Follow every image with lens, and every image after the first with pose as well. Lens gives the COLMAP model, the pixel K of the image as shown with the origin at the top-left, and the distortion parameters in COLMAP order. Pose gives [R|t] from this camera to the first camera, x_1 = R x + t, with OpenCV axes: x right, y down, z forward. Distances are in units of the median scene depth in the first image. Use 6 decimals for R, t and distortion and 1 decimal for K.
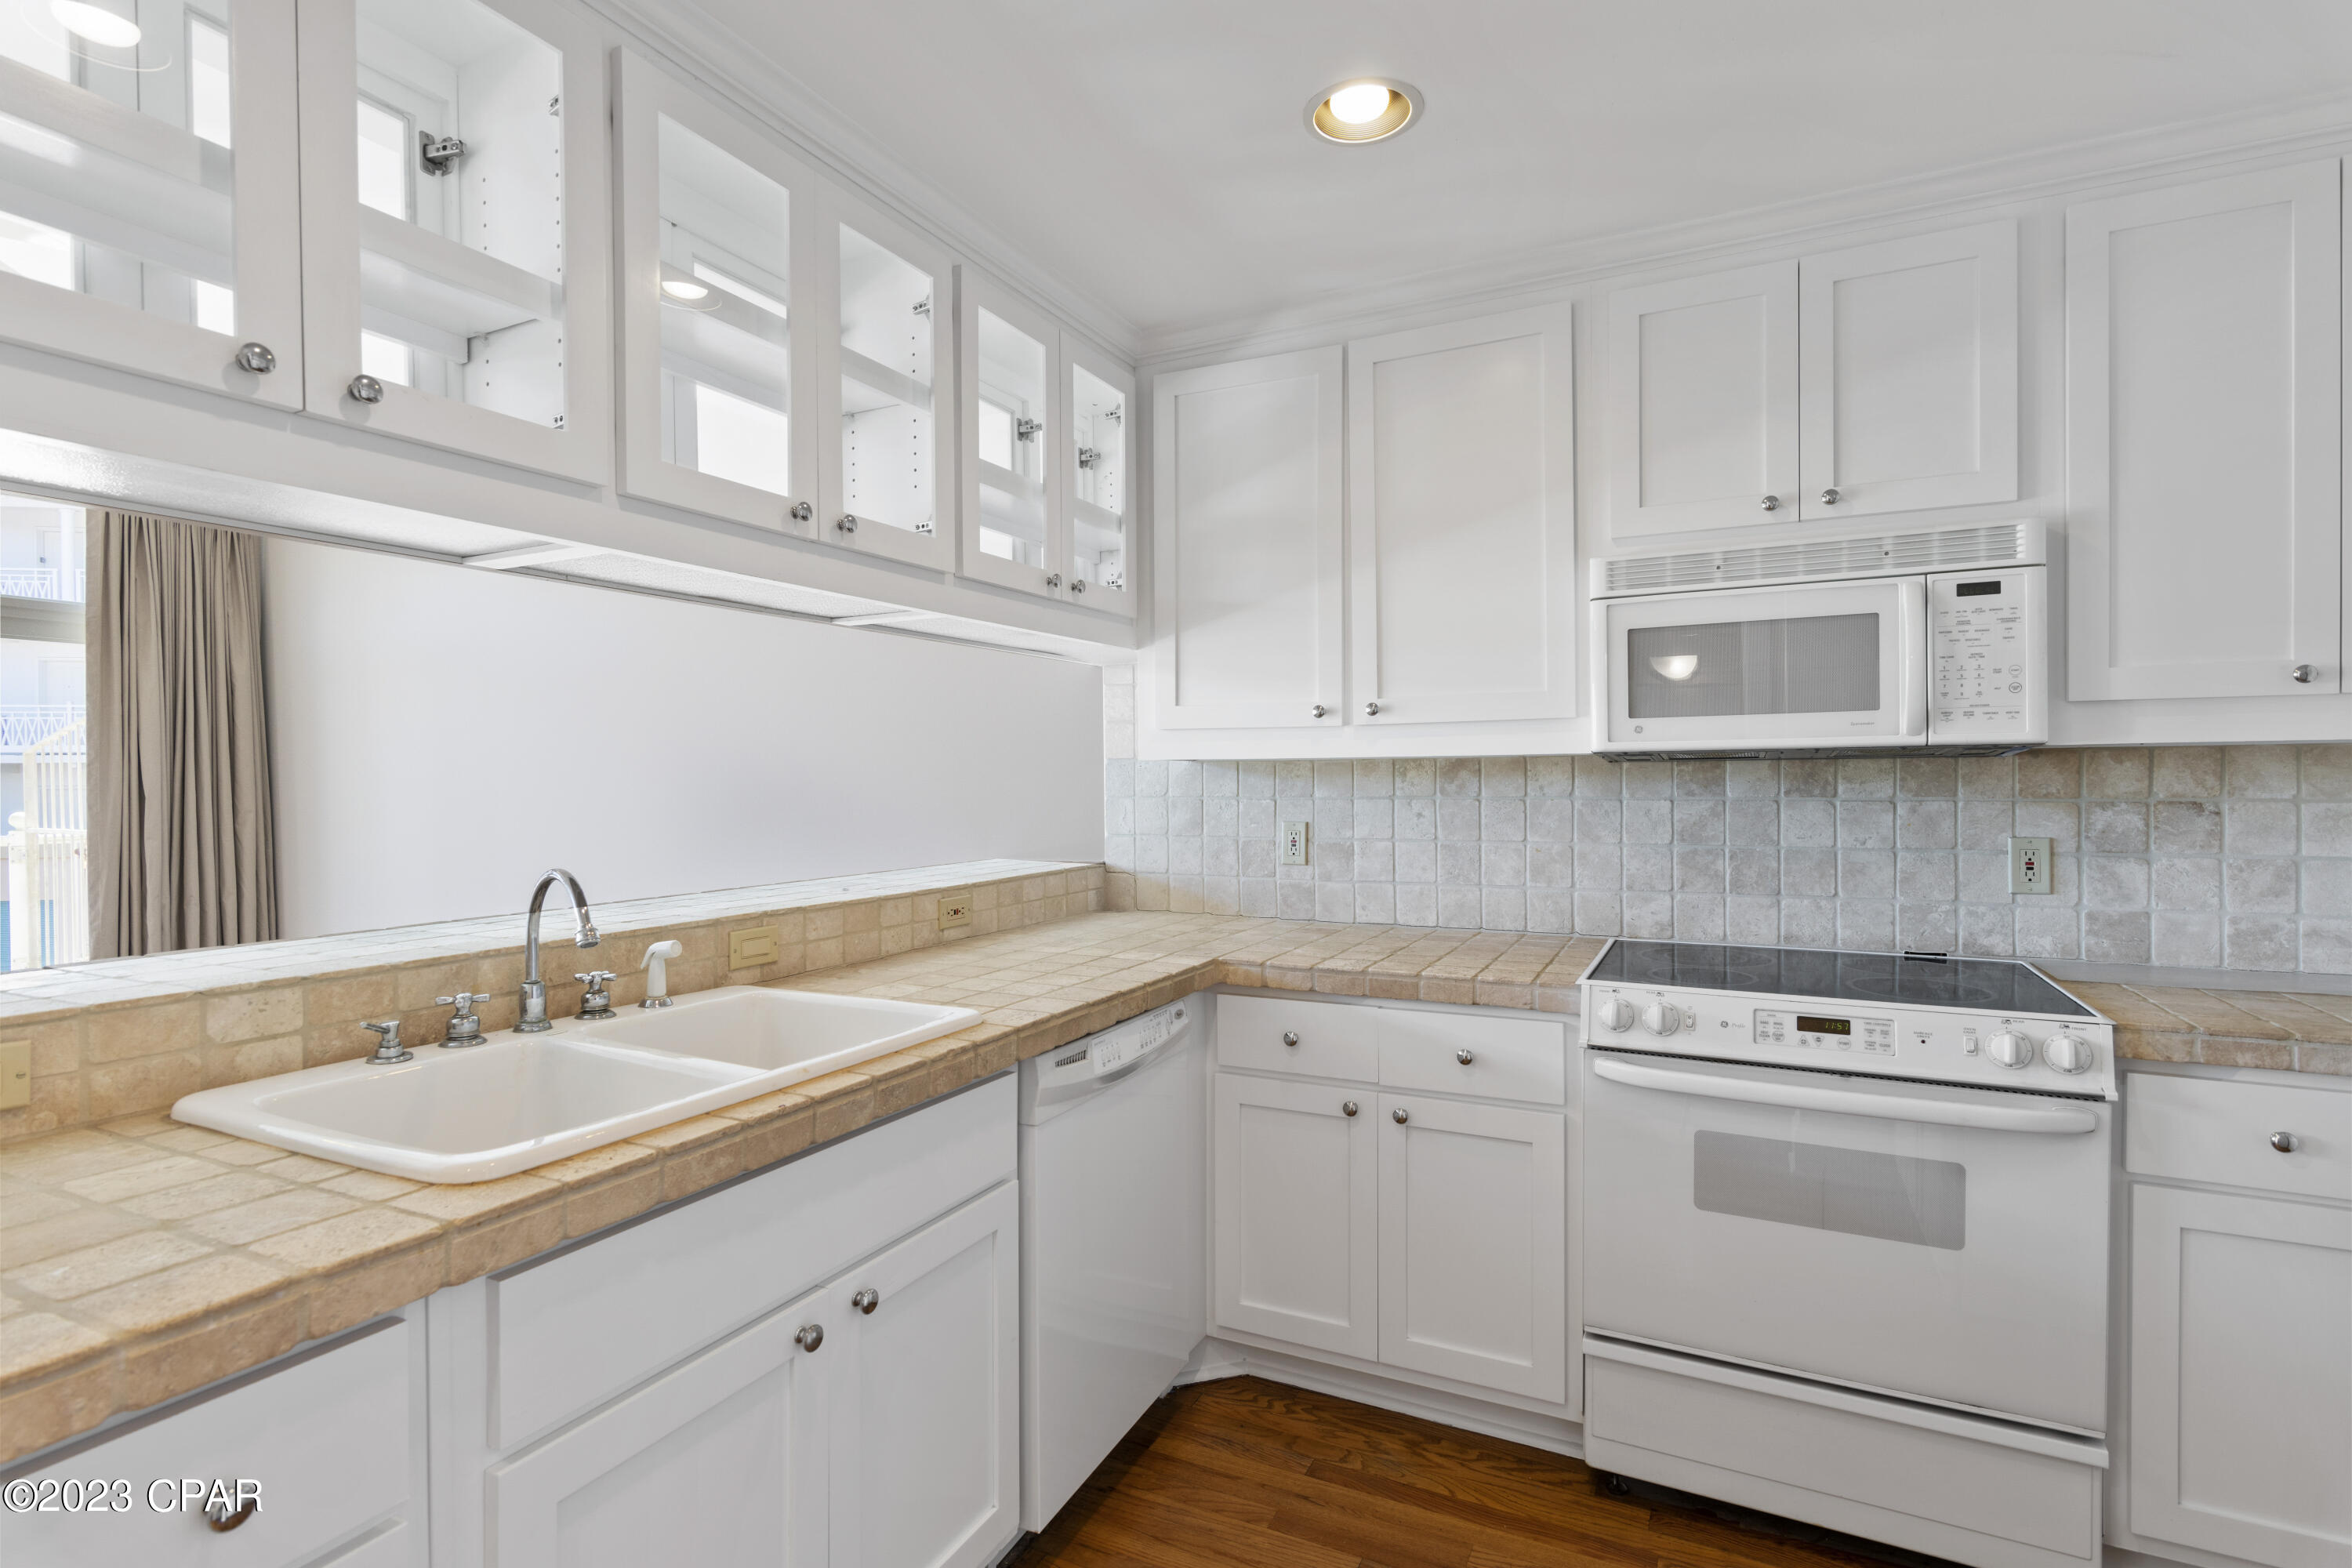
lens RADIAL K [[1157.2, 0, 1168.4], [0, 1157.2, 780.0], [0, 0, 1]] dist [0.002165, 0.000361]
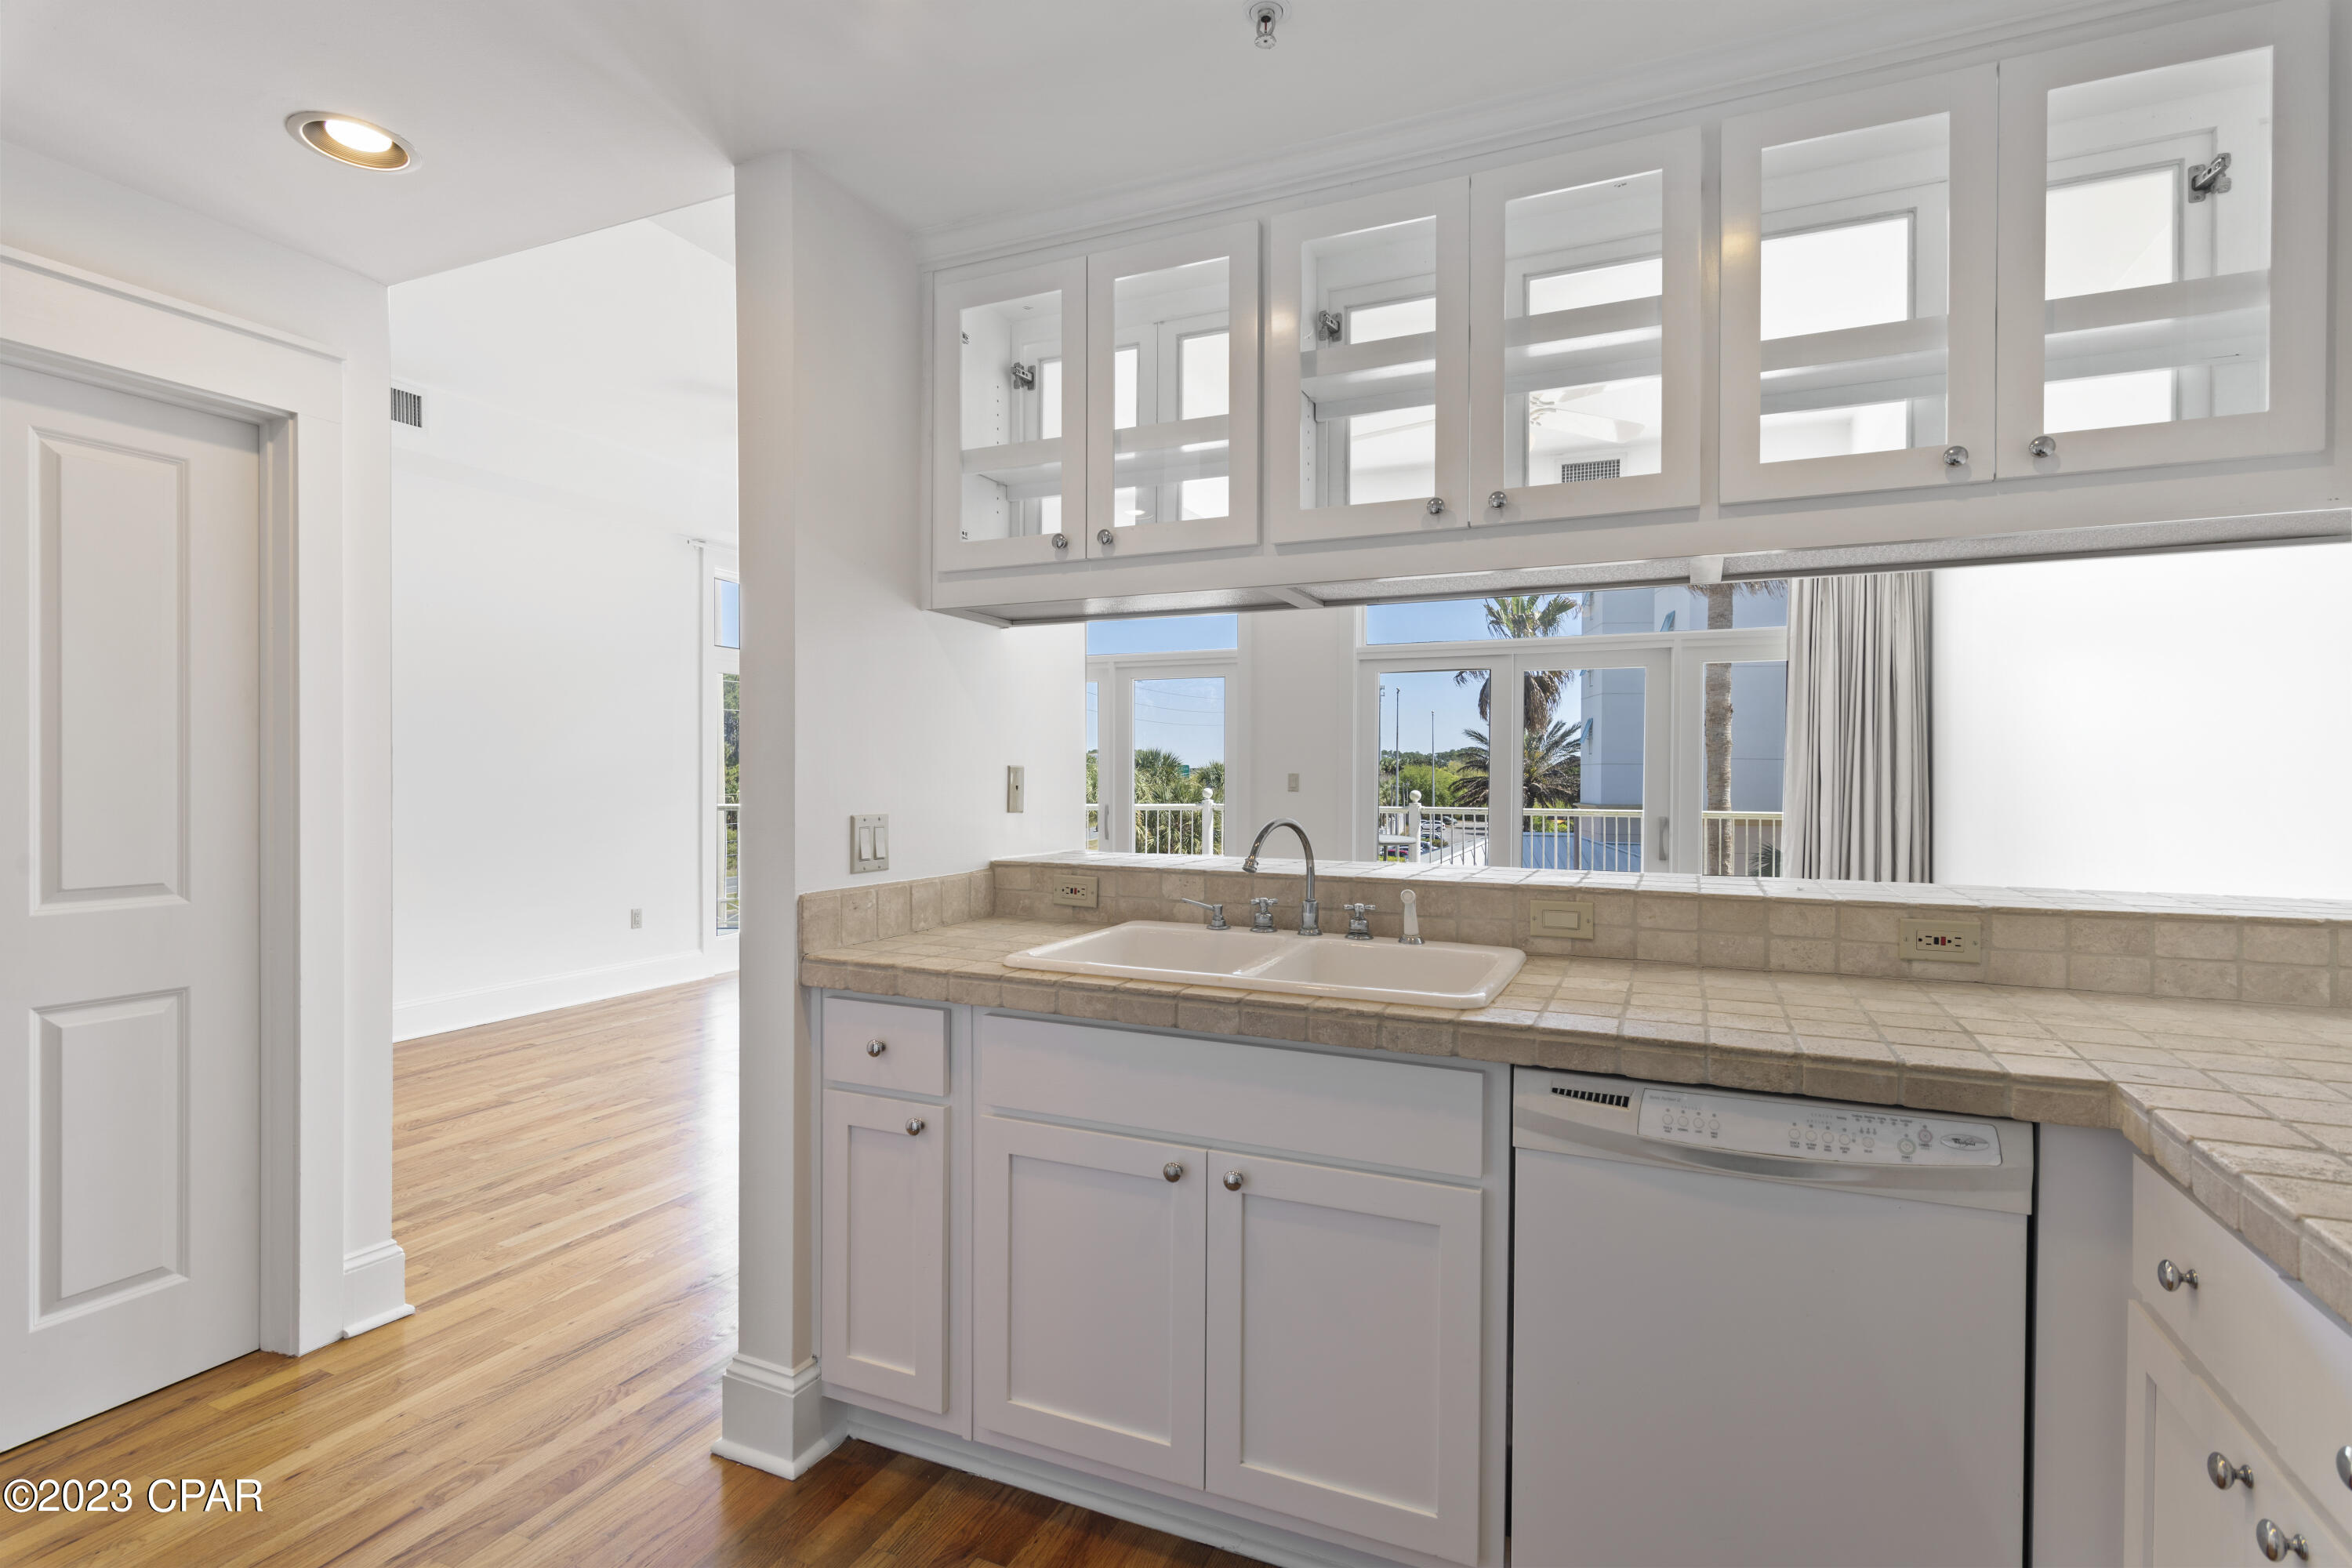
lens RADIAL K [[1157.2, 0, 1177.6], [0, 1157.2, 789.4], [0, 0, 1]] dist [0.002165, 0.000361]
pose [[0.028667, 0.021063, -0.999367, 0.723889], [-0.008875, 0.999744, 0.020816, 0.011114], [0.999550, 0.008272, 0.028847, 0.690032]]
